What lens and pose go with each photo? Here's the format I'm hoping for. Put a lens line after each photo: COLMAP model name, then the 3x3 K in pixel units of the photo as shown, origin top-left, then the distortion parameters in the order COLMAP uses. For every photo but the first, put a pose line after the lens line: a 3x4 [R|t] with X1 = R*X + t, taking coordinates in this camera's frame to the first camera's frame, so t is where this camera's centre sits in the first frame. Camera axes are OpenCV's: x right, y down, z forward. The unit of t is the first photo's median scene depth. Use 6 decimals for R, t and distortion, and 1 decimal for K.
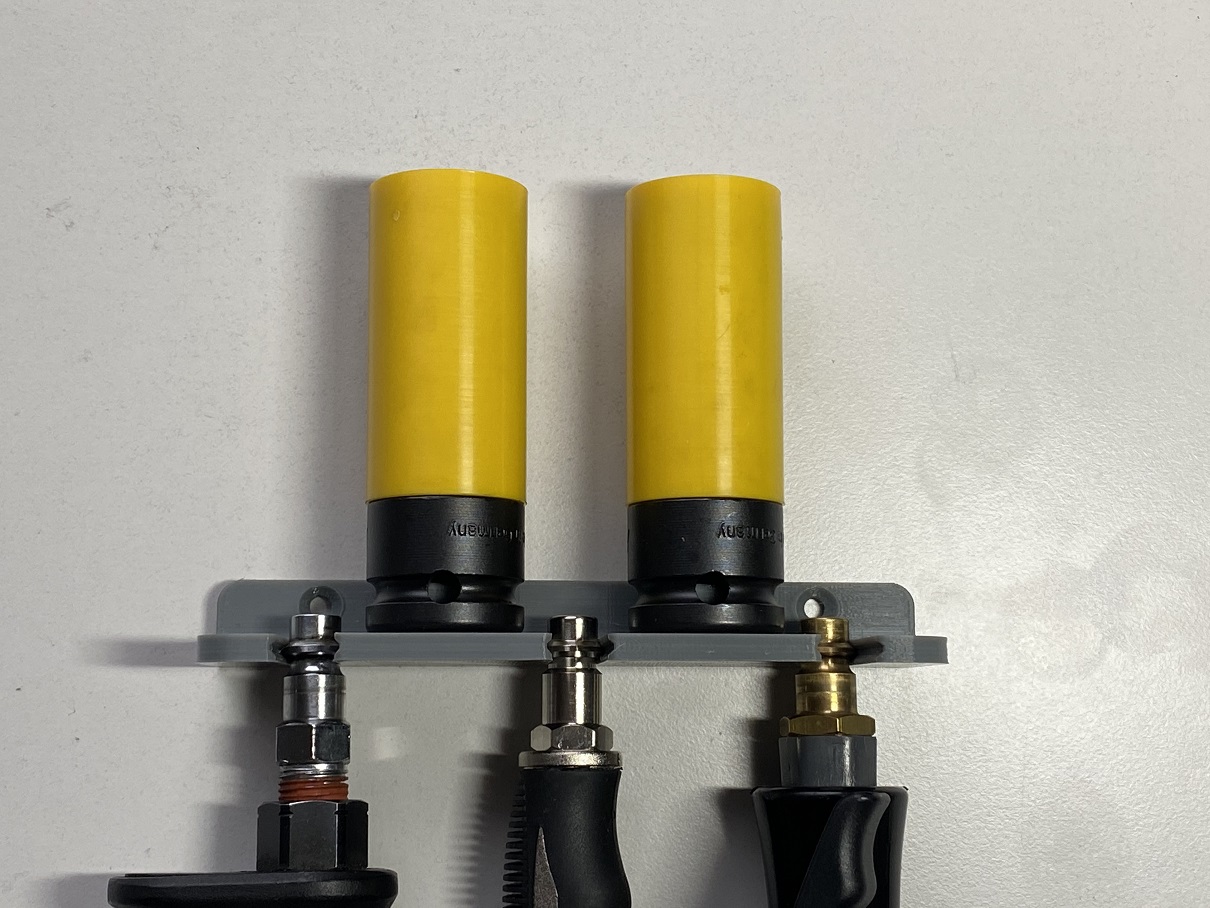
lens RADIAL K [[1896.1, 0, 605.0], [0, 1896.1, 454.0], [0, 0, 1]] dist [0.312598, -1.159484]
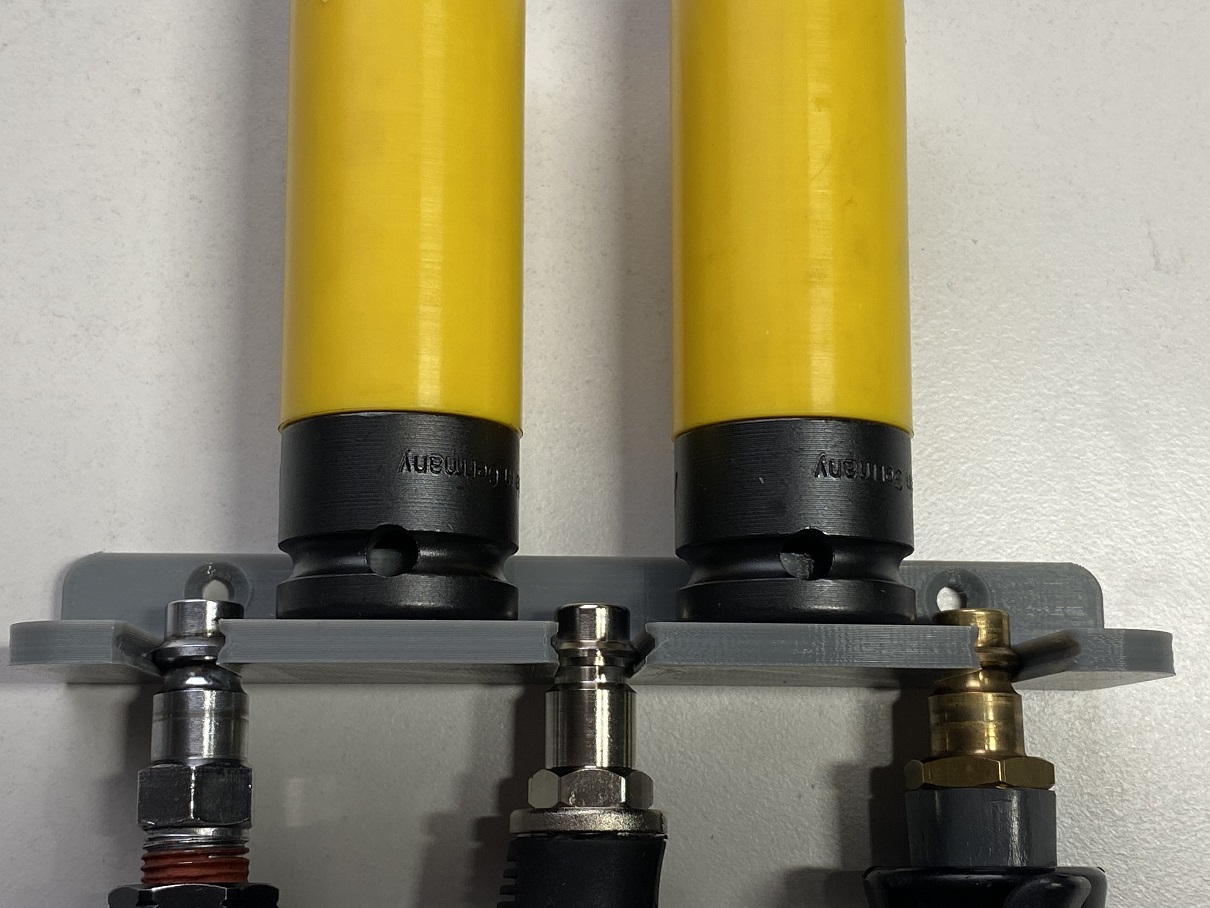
lens RADIAL K [[1896.1, 0, 605.0], [0, 1896.1, 454.0], [0, 0, 1]] dist [0.312598, -1.159484]
pose [[0.999852, 0.000319, -0.017222, -0.001017], [-0.001116, 0.998927, -0.046300, 0.064358], [0.017188, 0.046313, 0.998779, 0.339040]]
